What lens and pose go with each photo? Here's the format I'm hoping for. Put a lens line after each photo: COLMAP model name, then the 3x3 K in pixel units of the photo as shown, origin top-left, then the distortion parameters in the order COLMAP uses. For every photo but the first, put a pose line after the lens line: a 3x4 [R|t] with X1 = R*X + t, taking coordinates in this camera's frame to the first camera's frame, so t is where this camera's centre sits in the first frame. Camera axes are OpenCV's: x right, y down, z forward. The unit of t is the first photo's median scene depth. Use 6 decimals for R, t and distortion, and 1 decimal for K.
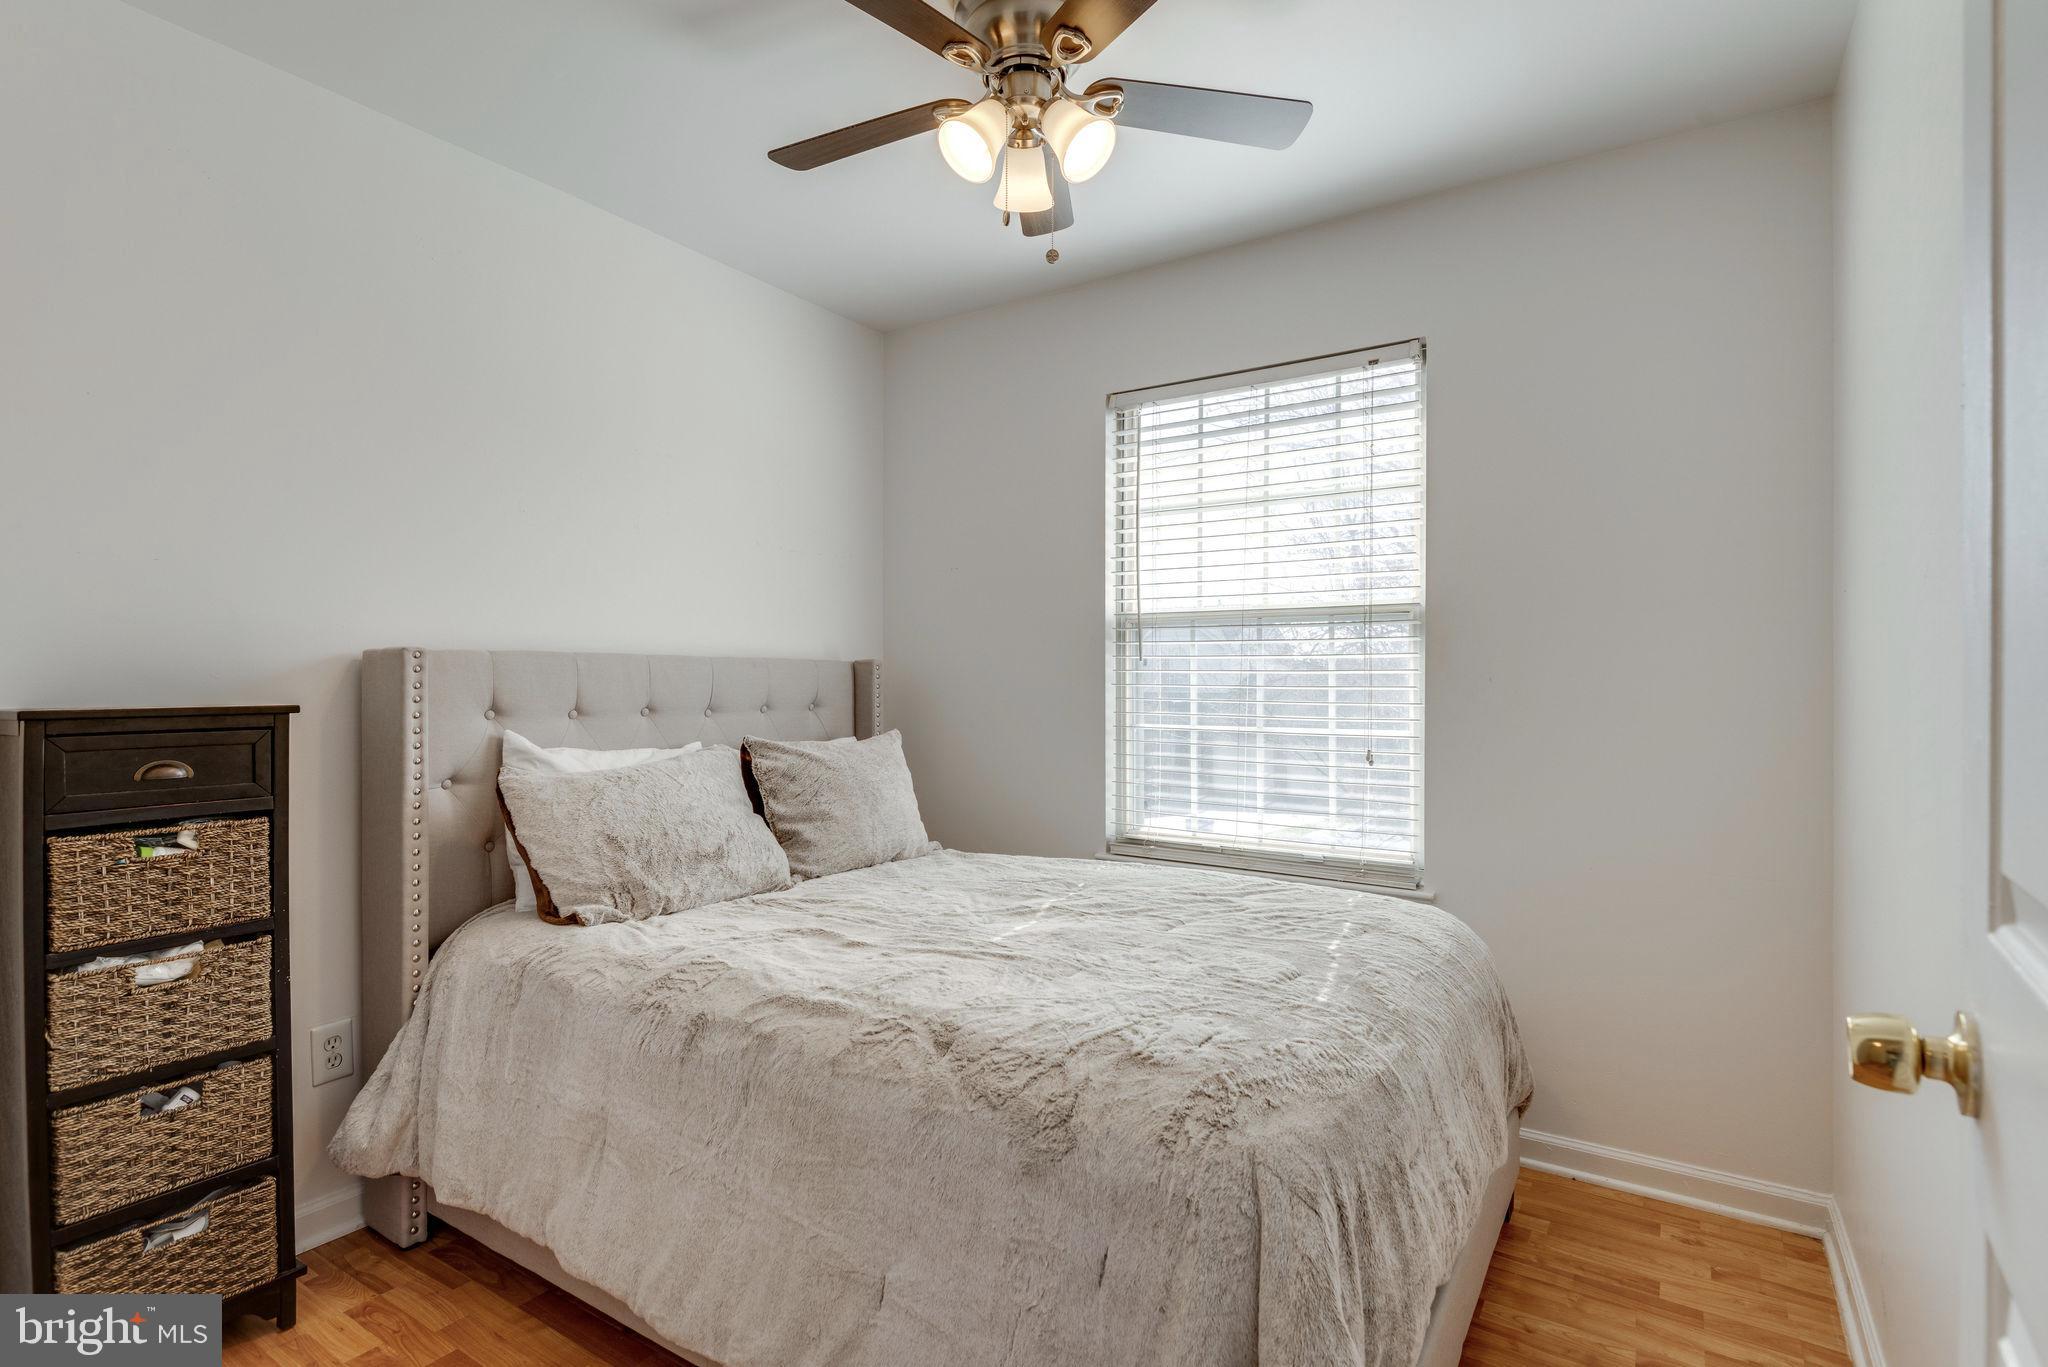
lens RADIAL K [[998.1, 0, 1044.1], [0, 998.1, 687.8], [0, 0, 1]] dist [0.007069, -0.000882]
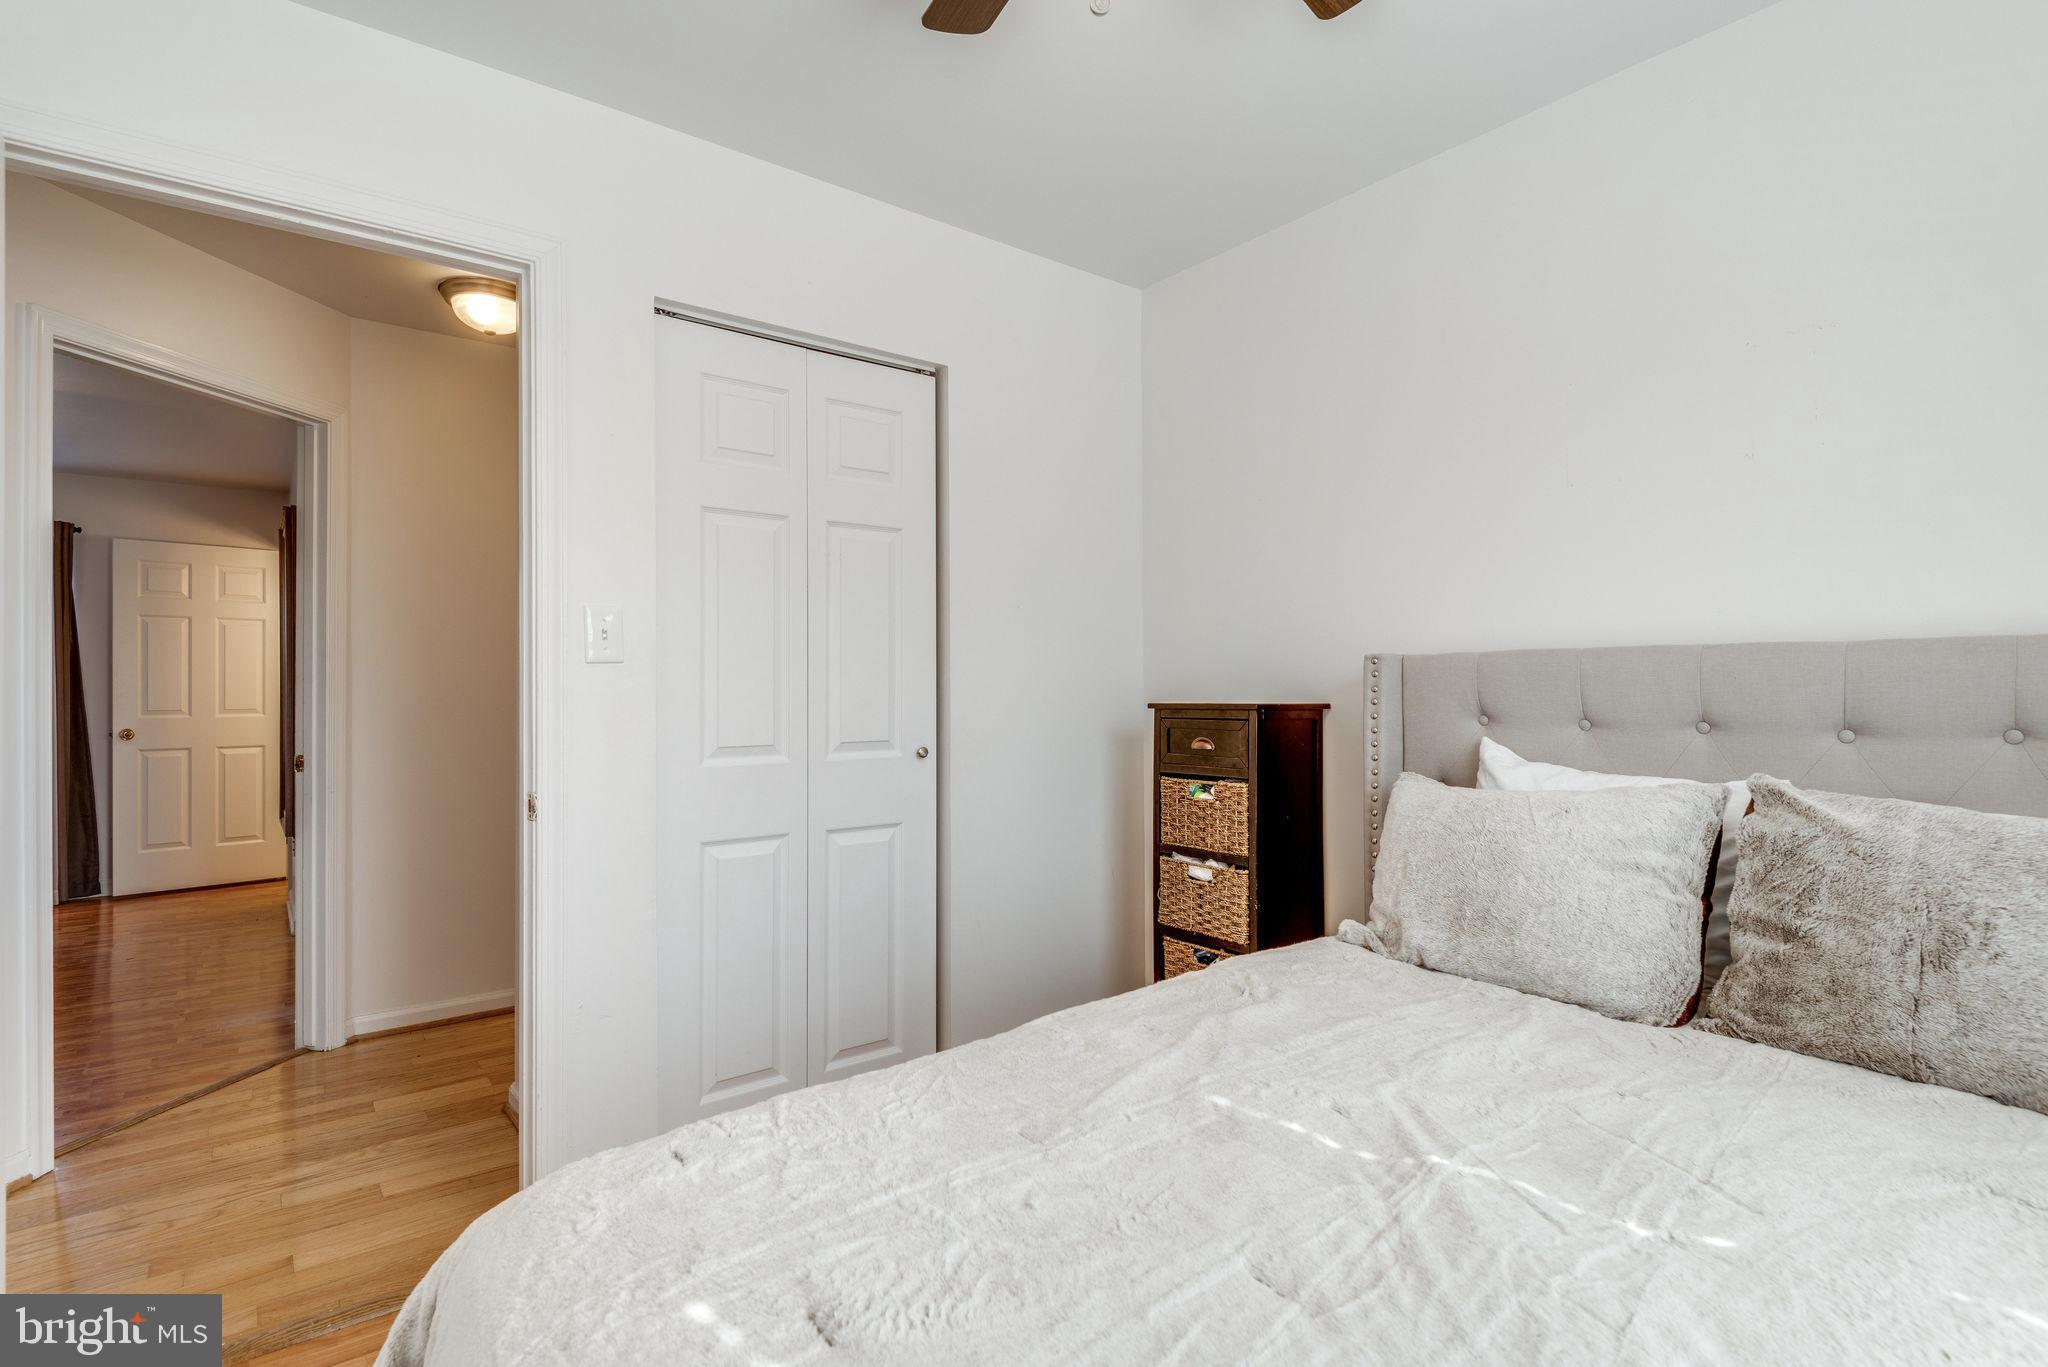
lens RADIAL K [[998.1, 0, 1013.7], [0, 998.1, 677.0], [0, 0, 1]] dist [0.007069, -0.000882]
pose [[-0.343772, -0.002799, -0.939049, 0.659360], [0.004328, 0.999980, -0.004564, -0.014234], [0.939043, -0.005633, -0.343753, 1.237774]]
